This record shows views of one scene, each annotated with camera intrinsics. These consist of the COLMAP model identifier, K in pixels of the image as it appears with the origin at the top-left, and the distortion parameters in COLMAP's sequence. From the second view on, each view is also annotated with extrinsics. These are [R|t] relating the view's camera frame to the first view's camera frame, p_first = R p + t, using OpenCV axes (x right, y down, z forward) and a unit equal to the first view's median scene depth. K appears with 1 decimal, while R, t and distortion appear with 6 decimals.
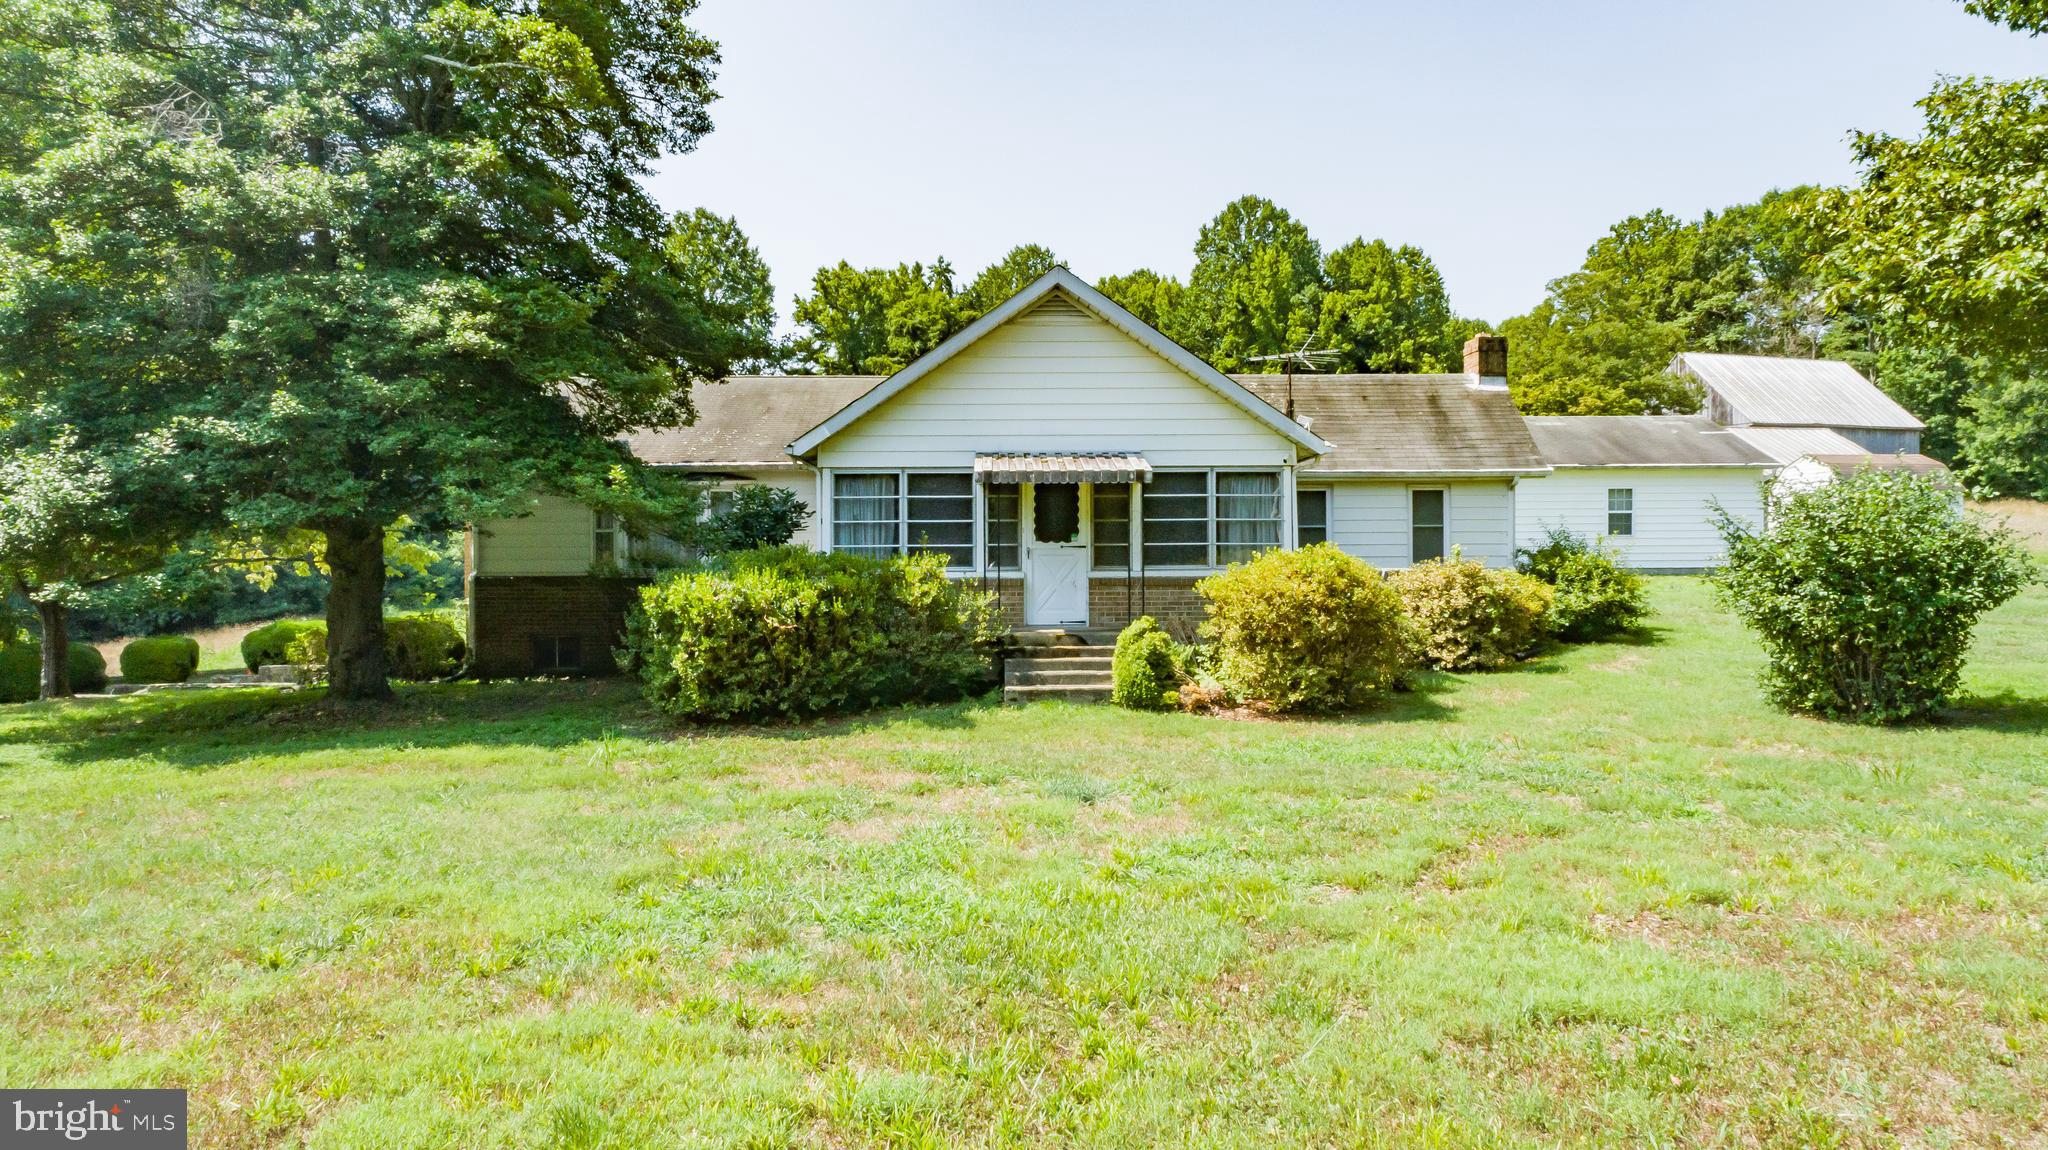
lens RADIAL K [[1491.5, 0, 1030.7], [0, 1491.5, 569.6], [0, 0, 1]] dist [0.005635, 0.014527]
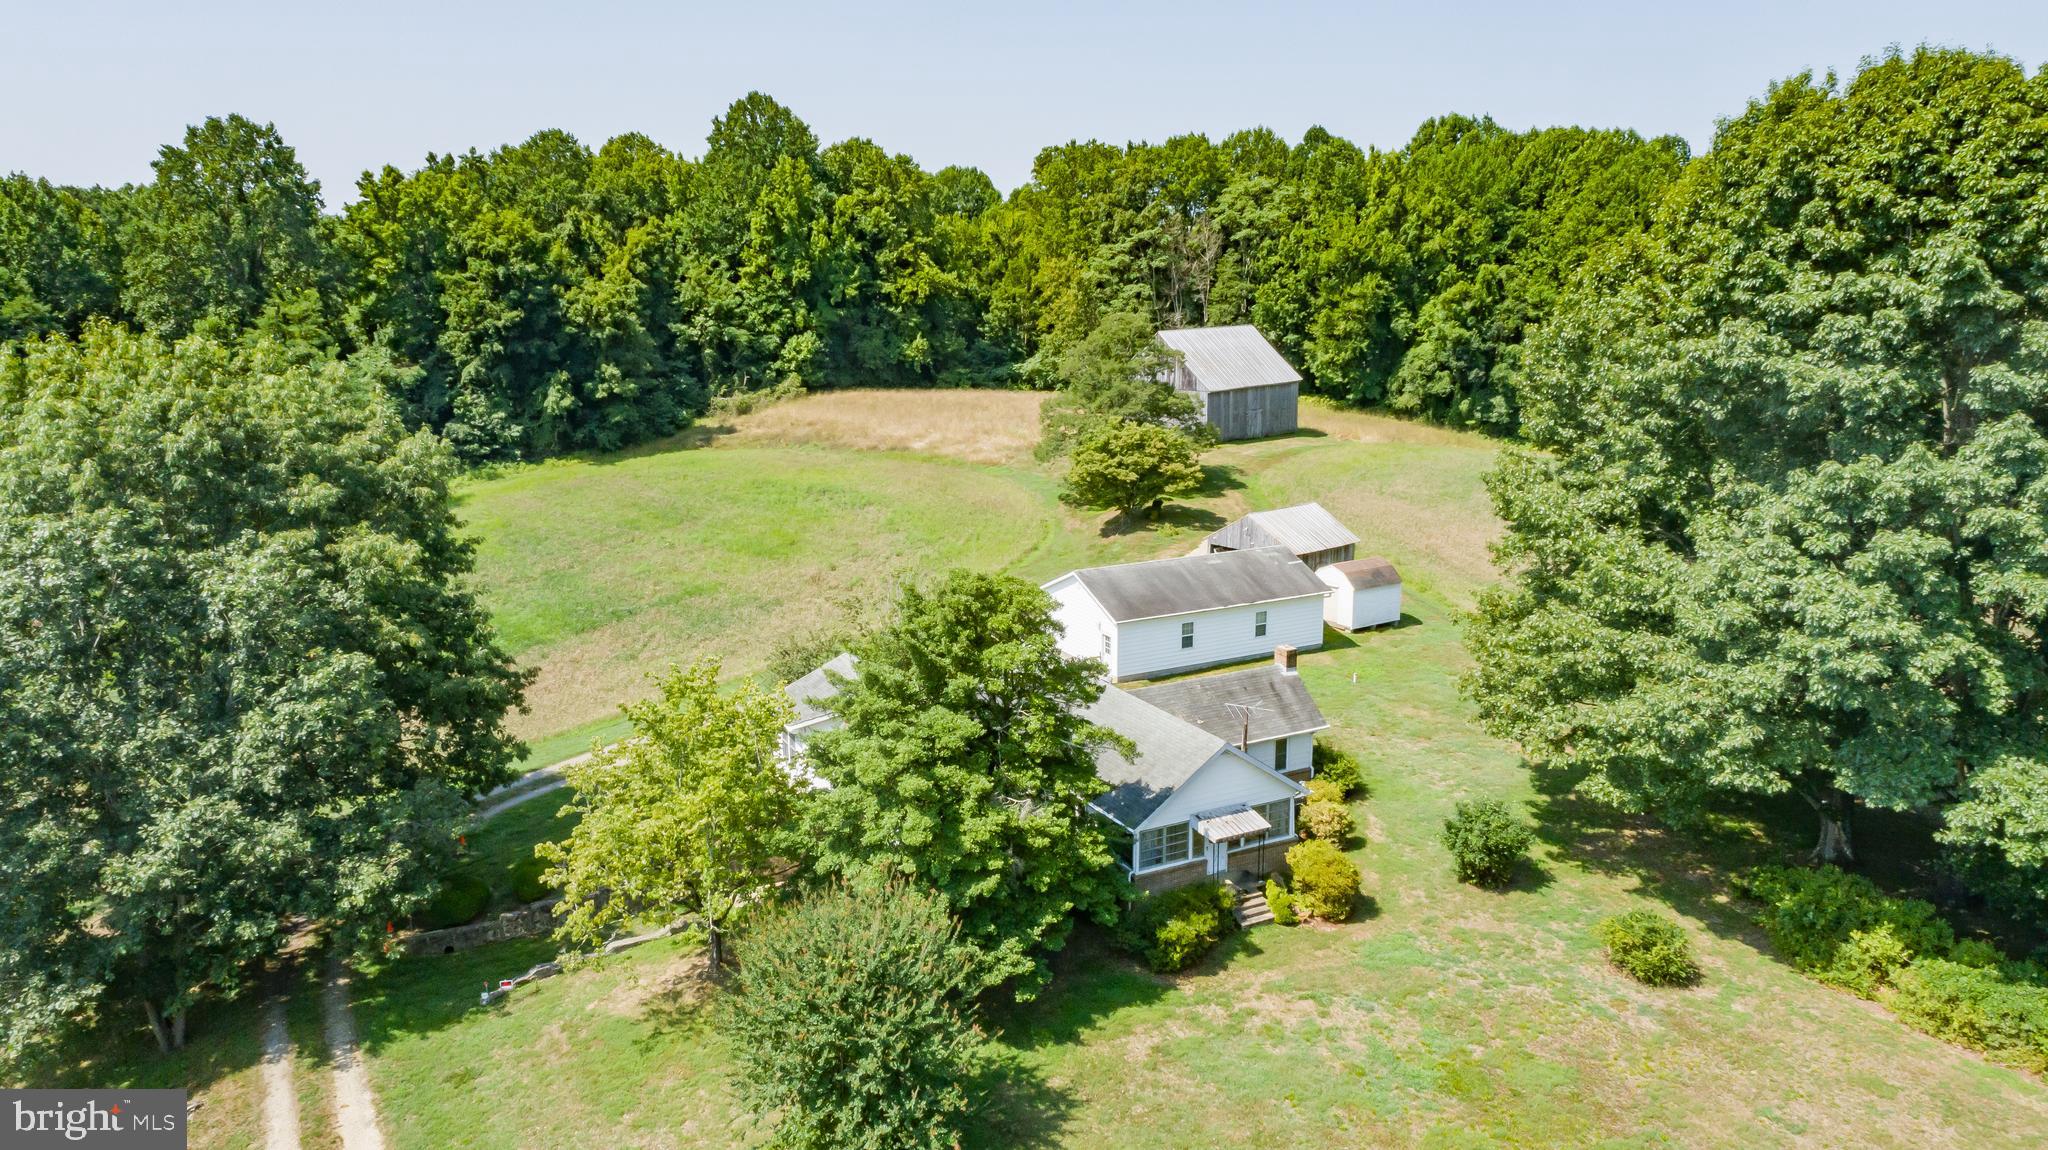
lens RADIAL K [[1491.5, 0, 1019.2], [0, 1491.5, 578.2], [0, 0, 1]] dist [0.005635, 0.014527]
pose [[0.903820, -0.105102, 0.414804, -0.192810], [0.012690, 0.975525, 0.219524, -0.152210], [-0.427724, -0.193146, 0.883033, -0.149614]]
